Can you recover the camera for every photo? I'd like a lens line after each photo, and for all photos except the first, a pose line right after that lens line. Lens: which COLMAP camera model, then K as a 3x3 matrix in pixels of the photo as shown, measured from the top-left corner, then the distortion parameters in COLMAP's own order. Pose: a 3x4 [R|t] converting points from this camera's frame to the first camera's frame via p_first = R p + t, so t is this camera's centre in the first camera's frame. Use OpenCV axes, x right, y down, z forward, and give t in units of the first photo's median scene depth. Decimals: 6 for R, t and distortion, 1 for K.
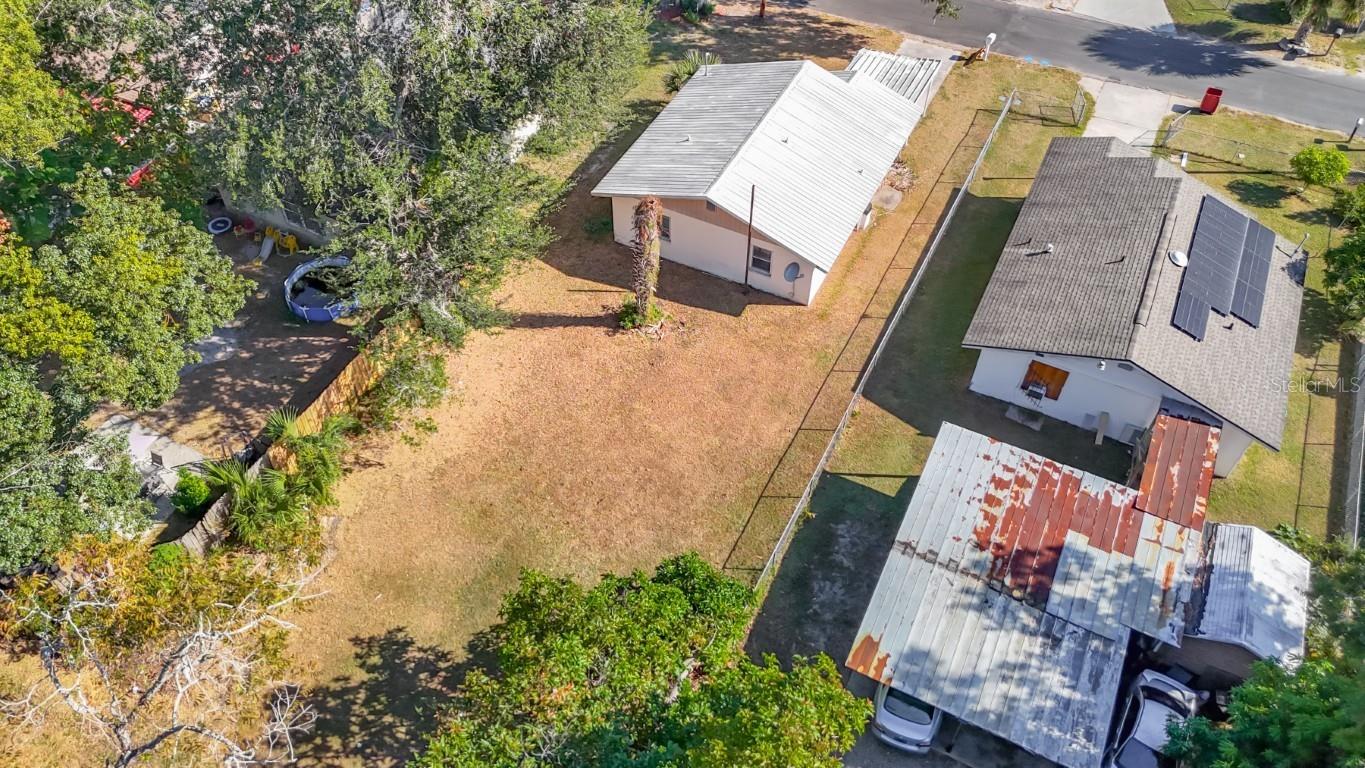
lens RADIAL K [[1033.3, 0, 682.5], [0, 1033.3, 384.0], [0, 0, 1]] dist [0.005745, -0.000288]
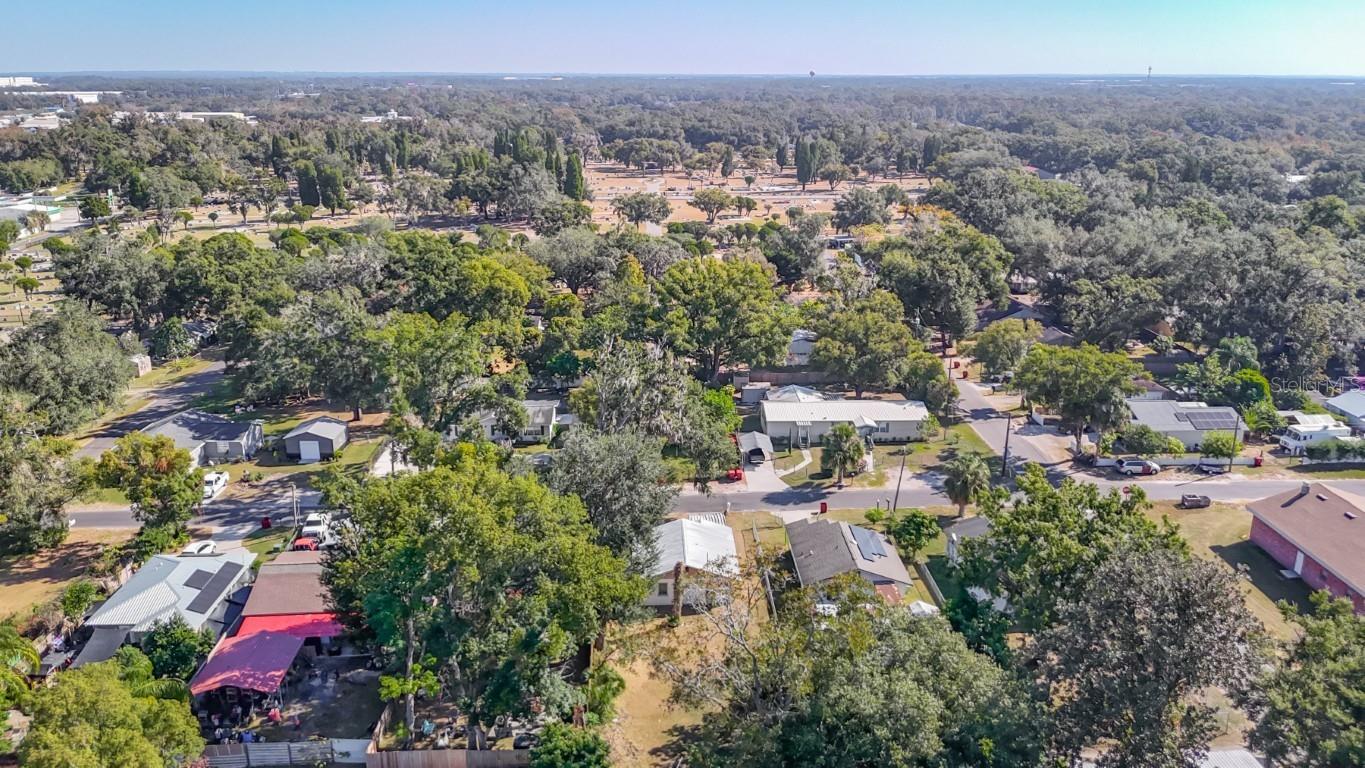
lens RADIAL K [[1033.3, 0, 682.5], [0, 1033.3, 384.0], [0, 0, 1]] dist [0.005745, -0.000288]
pose [[0.881382, -0.132361, 0.453483, -1.176759], [0.349467, 0.828602, -0.437369, 0.601073], [-0.317866, 0.543966, 0.776571, -1.292185]]
